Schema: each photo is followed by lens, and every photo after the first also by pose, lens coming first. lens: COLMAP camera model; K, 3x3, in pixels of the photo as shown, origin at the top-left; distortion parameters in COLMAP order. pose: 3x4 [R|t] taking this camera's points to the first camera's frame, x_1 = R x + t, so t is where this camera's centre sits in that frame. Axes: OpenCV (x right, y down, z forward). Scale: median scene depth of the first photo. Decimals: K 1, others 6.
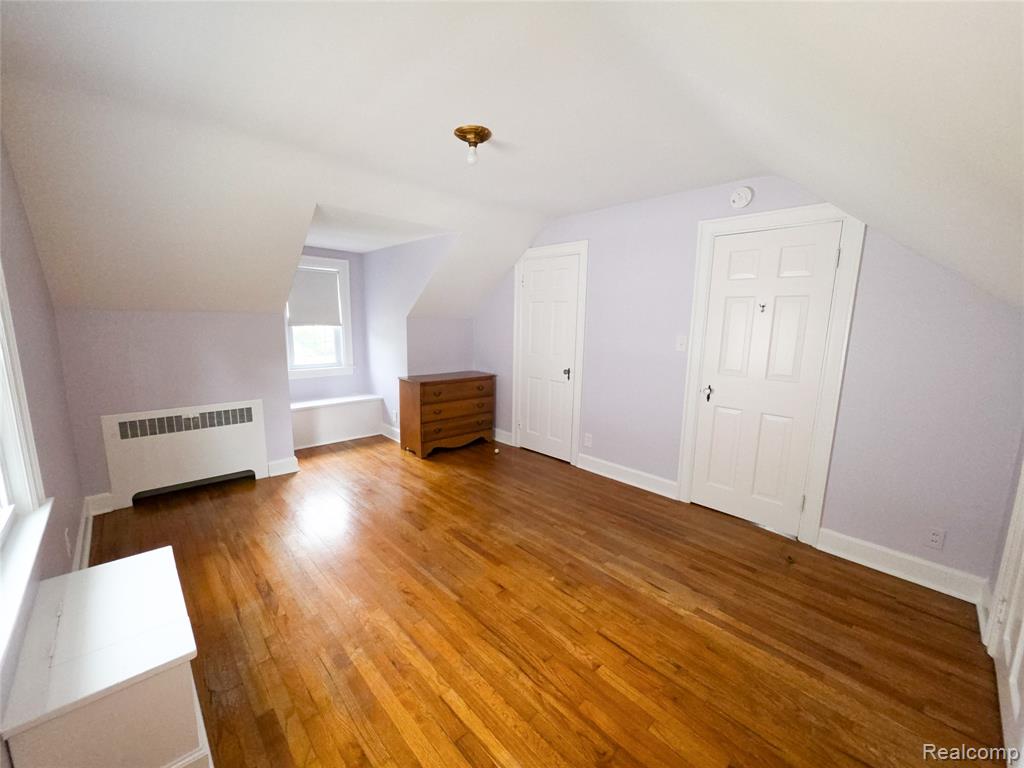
lens RADIAL K [[409.9, 0, 515.8], [0, 409.9, 384.9], [0, 0, 1]] dist [-0.006828, -0.000023]
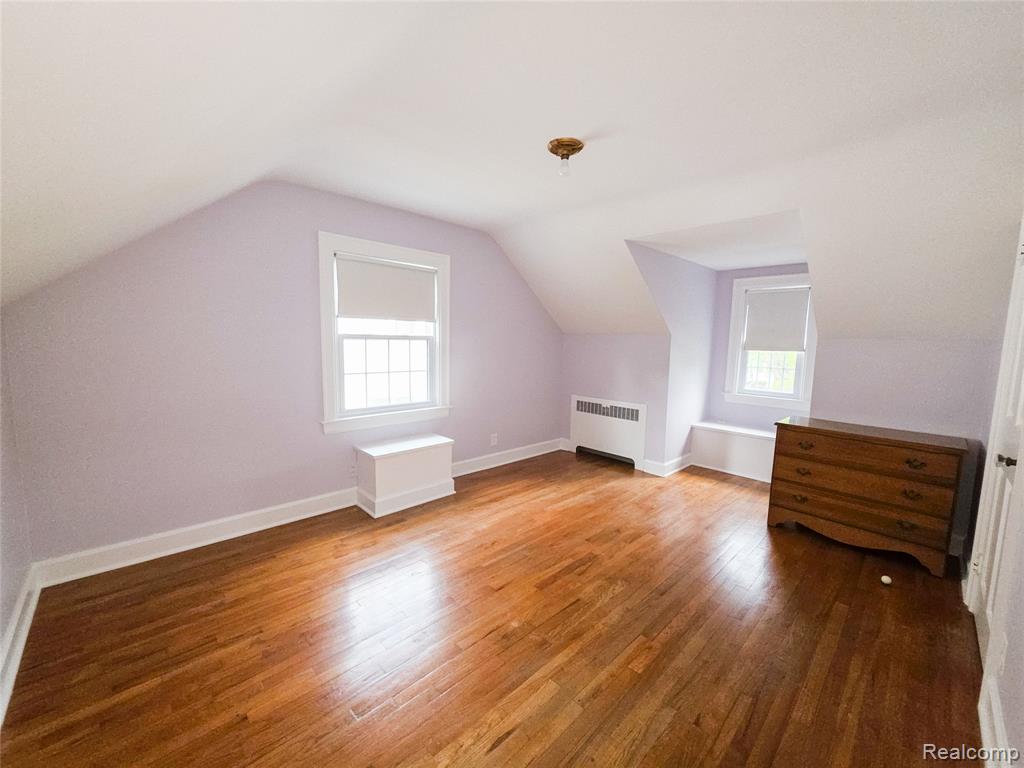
lens RADIAL K [[409.9, 0, 511.3], [0, 409.9, 381.4], [0, 0, 1]] dist [-0.006828, -0.000023]
pose [[0.001067, 0.081970, -0.996634, 0.692816], [-0.183500, 0.979728, 0.080383, -0.069626], [0.983019, 0.182796, 0.016087, 0.684203]]
